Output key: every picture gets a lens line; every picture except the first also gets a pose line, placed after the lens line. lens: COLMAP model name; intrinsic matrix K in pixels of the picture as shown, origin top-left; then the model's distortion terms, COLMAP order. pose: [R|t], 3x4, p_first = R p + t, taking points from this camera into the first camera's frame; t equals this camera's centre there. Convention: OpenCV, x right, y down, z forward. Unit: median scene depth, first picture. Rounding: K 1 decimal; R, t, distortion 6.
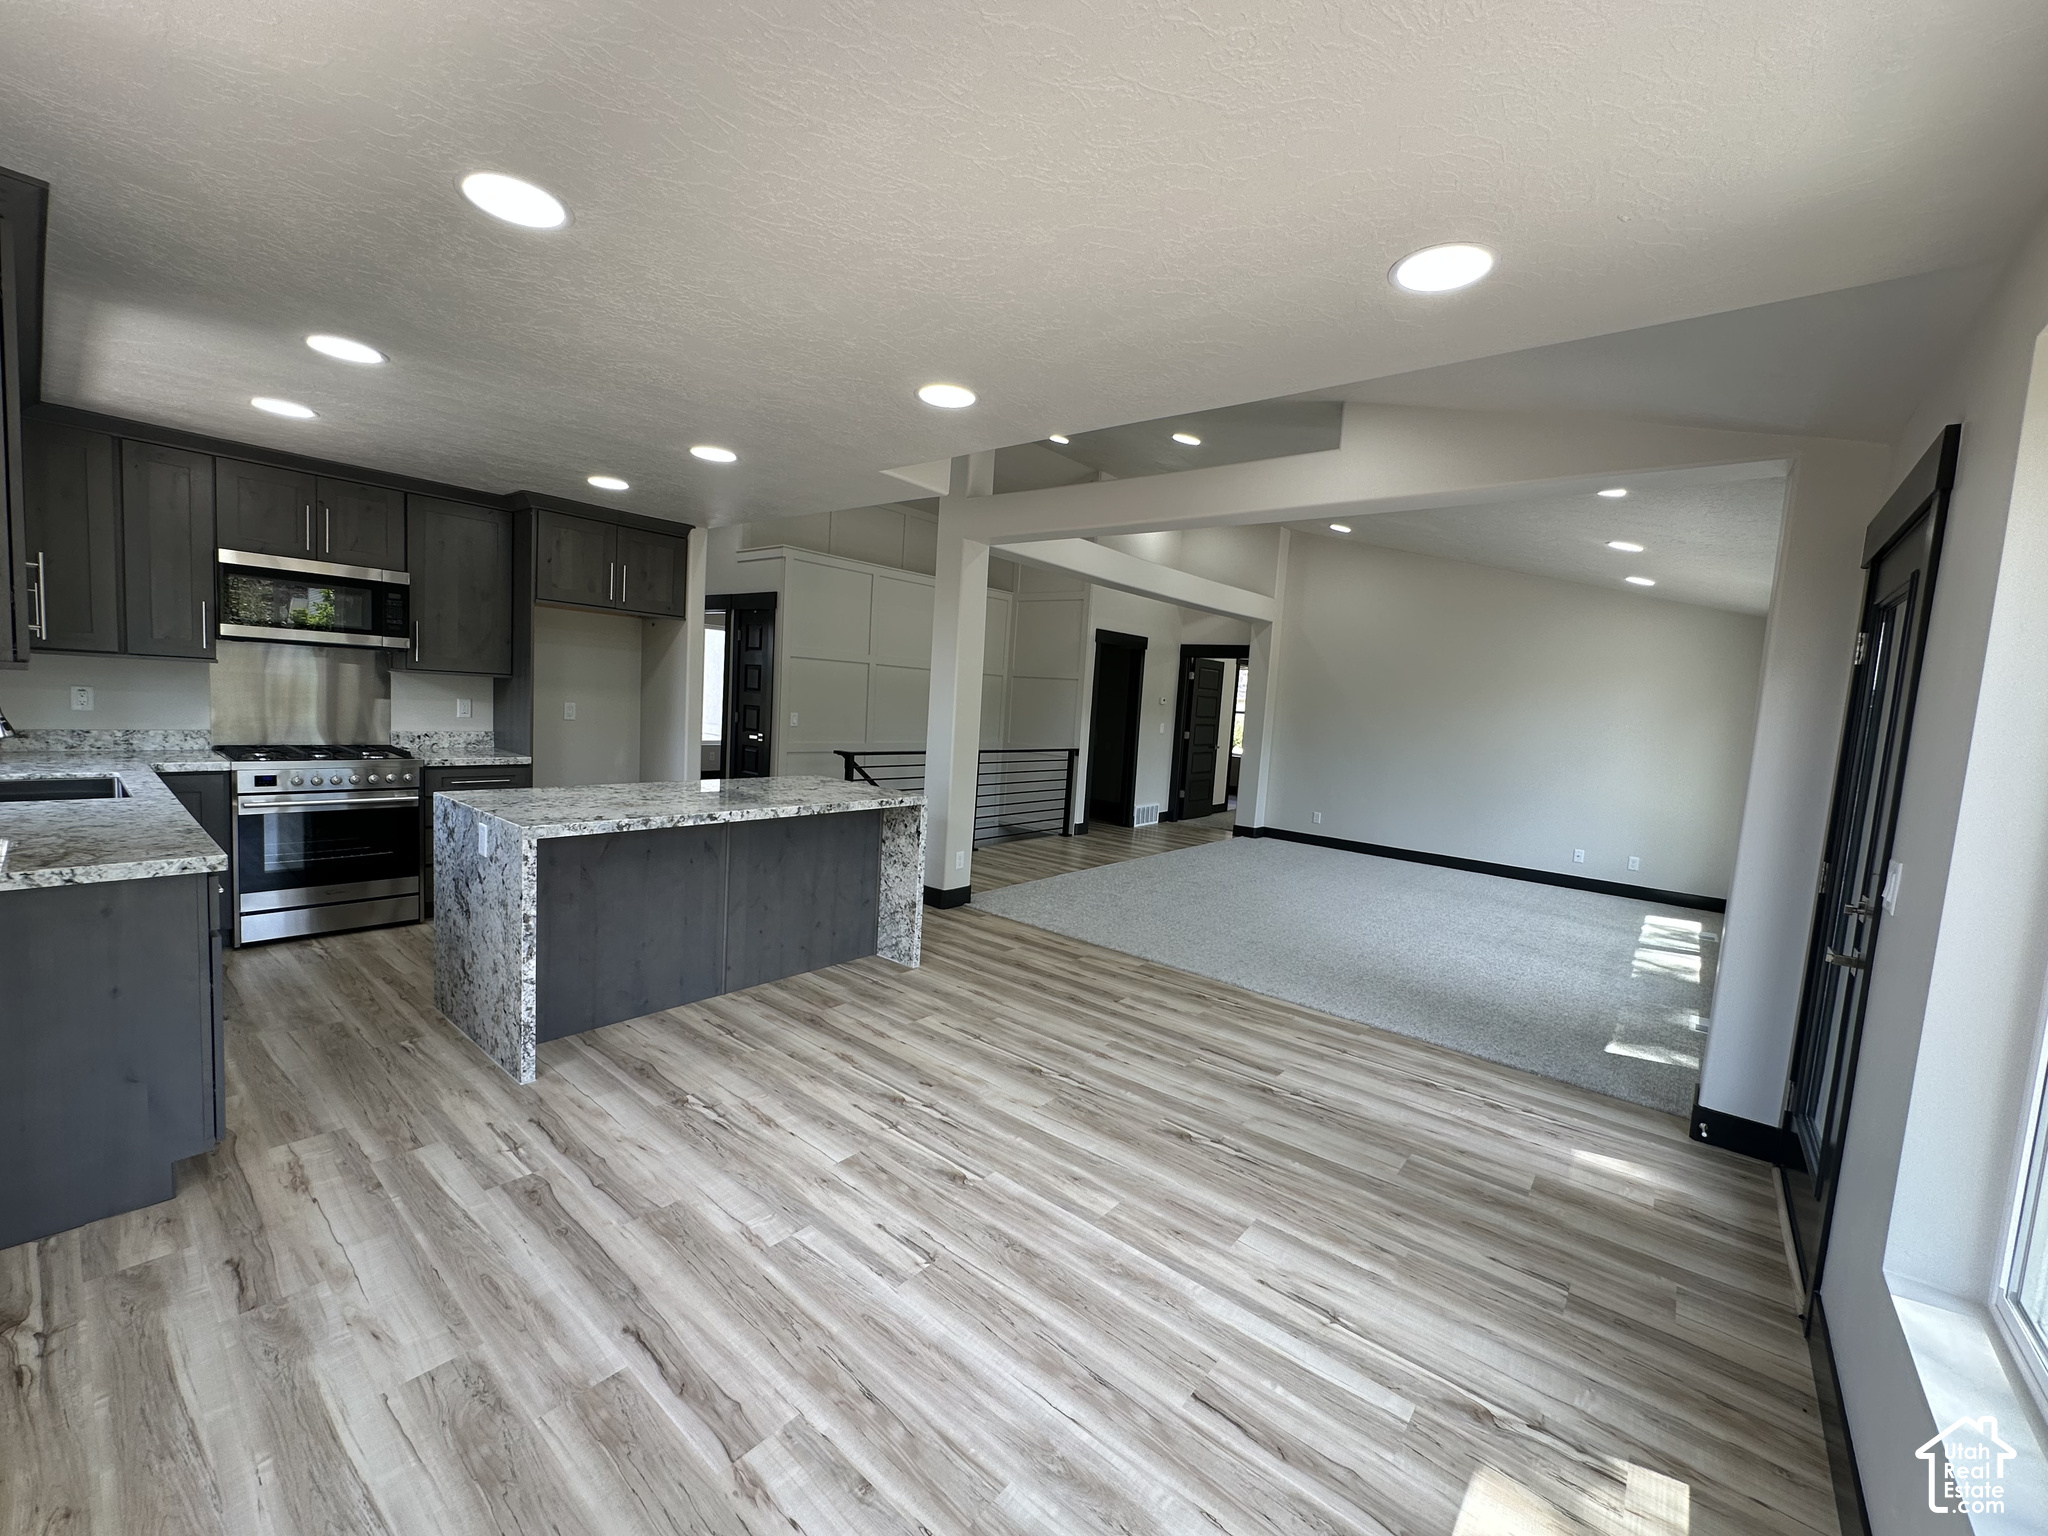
lens RADIAL K [[819.2, 0, 1020.1], [0, 819.2, 769.2], [0, 0, 1]] dist [-0.003631, -0.000184]
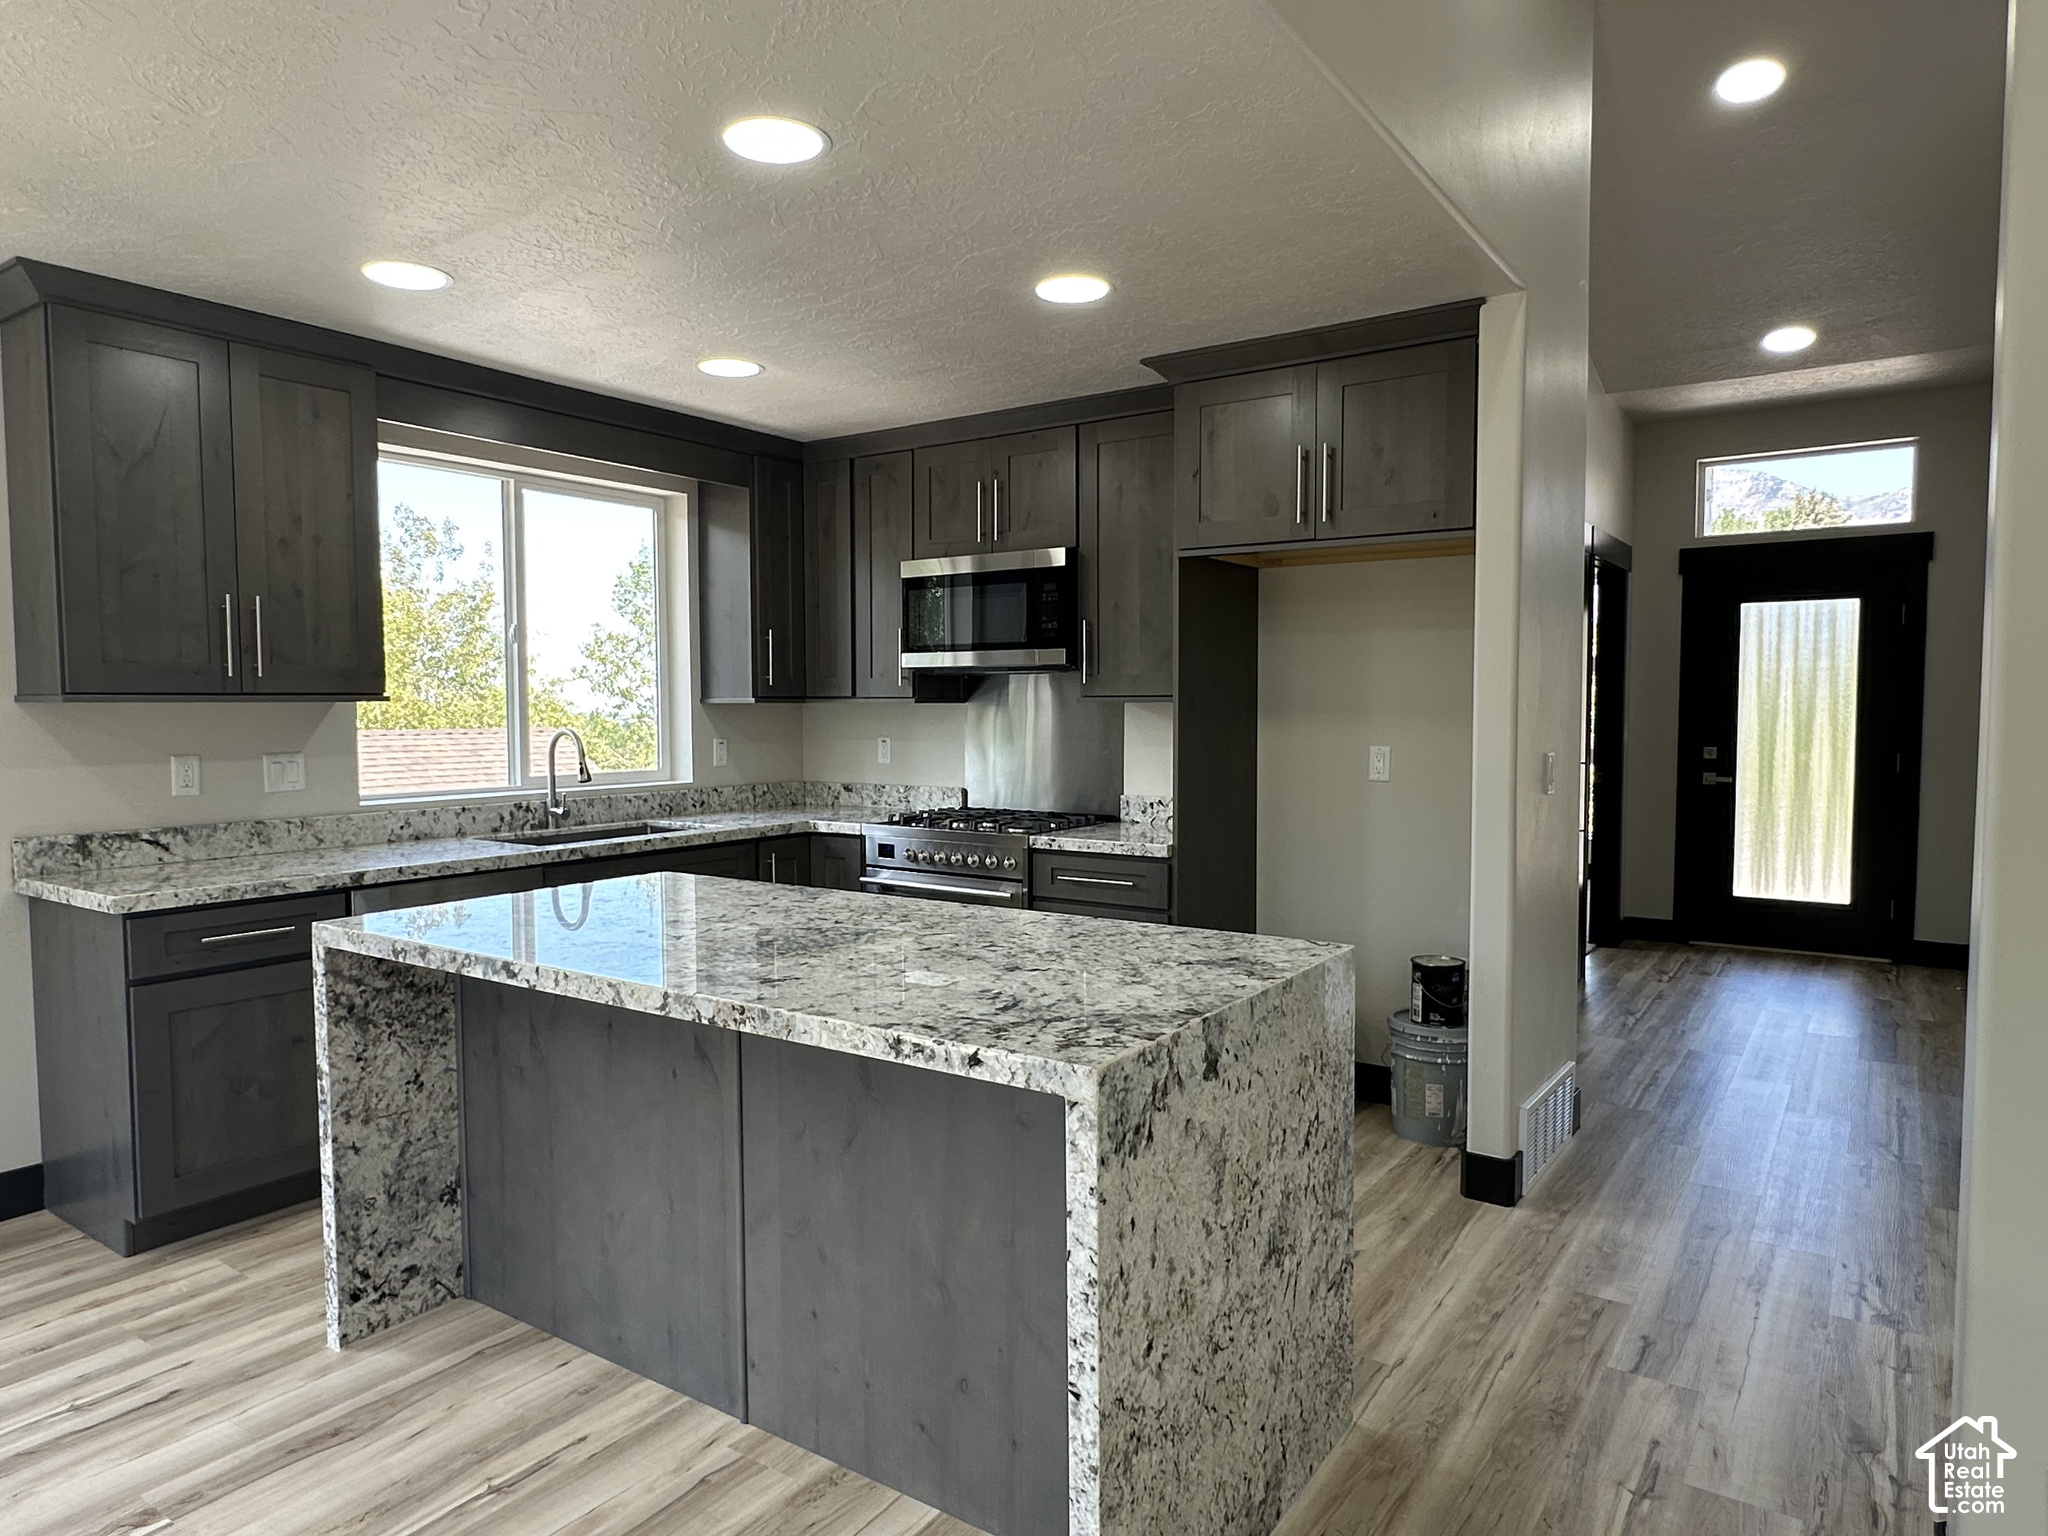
lens RADIAL K [[1254.8, 0, 1012.3], [0, 1254.8, 776.8], [0, 0, 1]] dist [-0.003762, 0.000769]
pose [[0.086050, -0.006952, -0.996267, 0.262943], [-0.082064, 0.996528, -0.014041, -0.047529], [0.992905, 0.082966, 0.085180, 0.985582]]
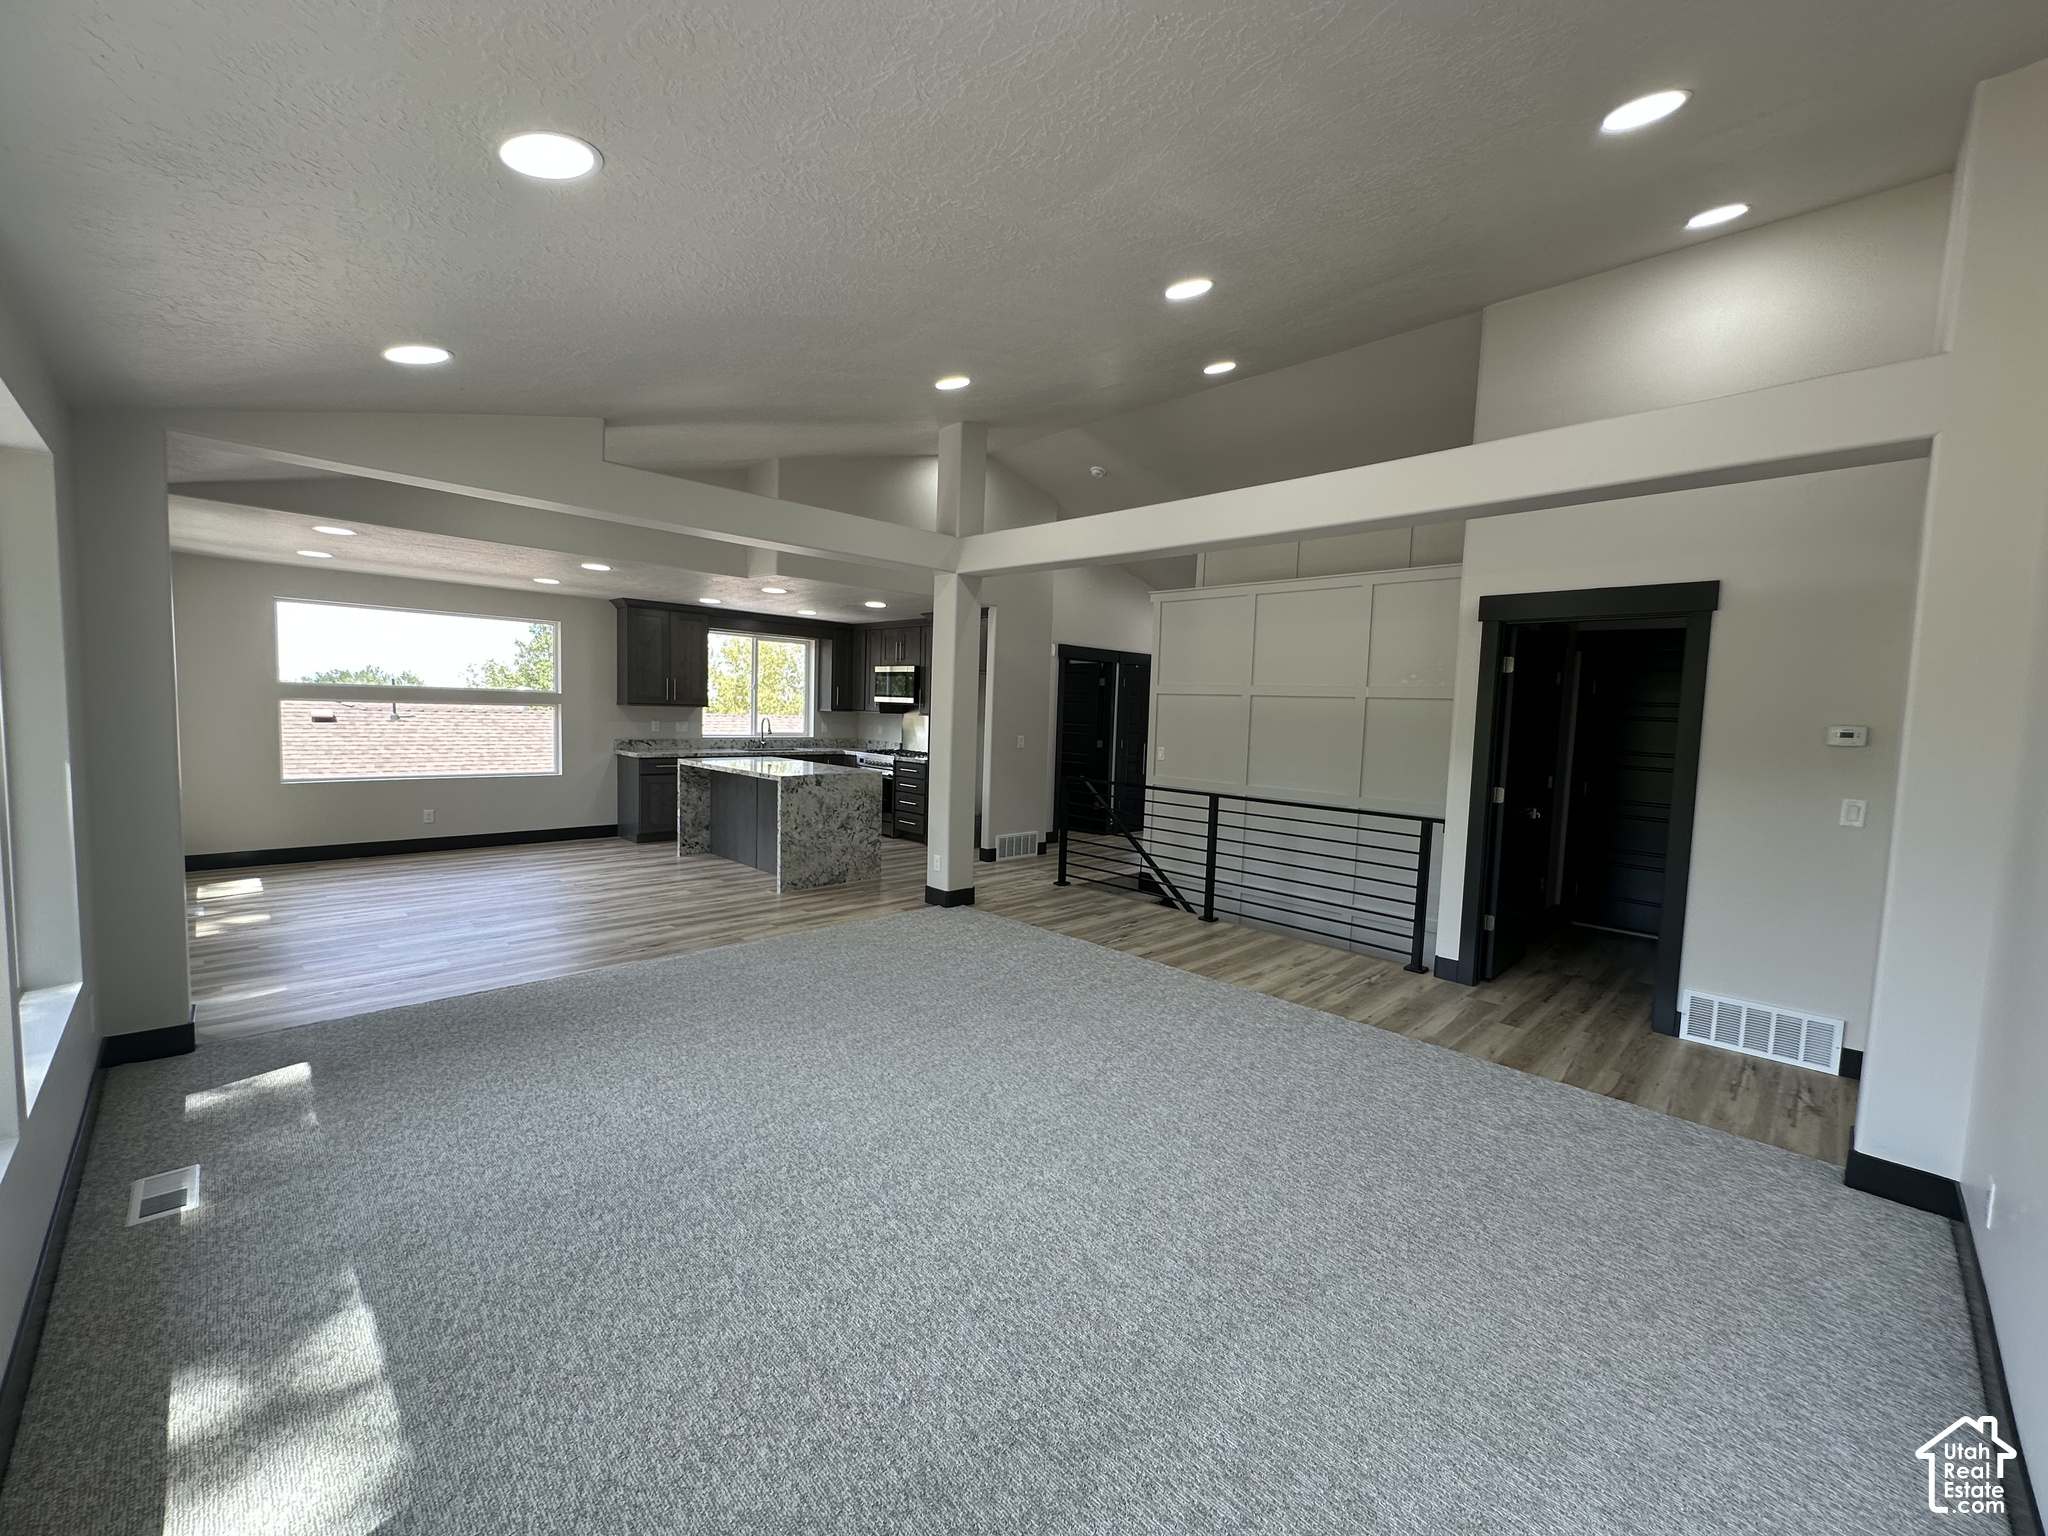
lens RADIAL K [[819.2, 0, 1029.6], [0, 819.2, 767.9], [0, 0, 1]] dist [-0.003631, -0.000184]
pose [[-0.086668, 0.006097, -0.996219, 1.391038], [-0.132183, 0.991070, 0.017565, -0.070105], [0.987429, 0.133205, -0.085088, 1.650258]]
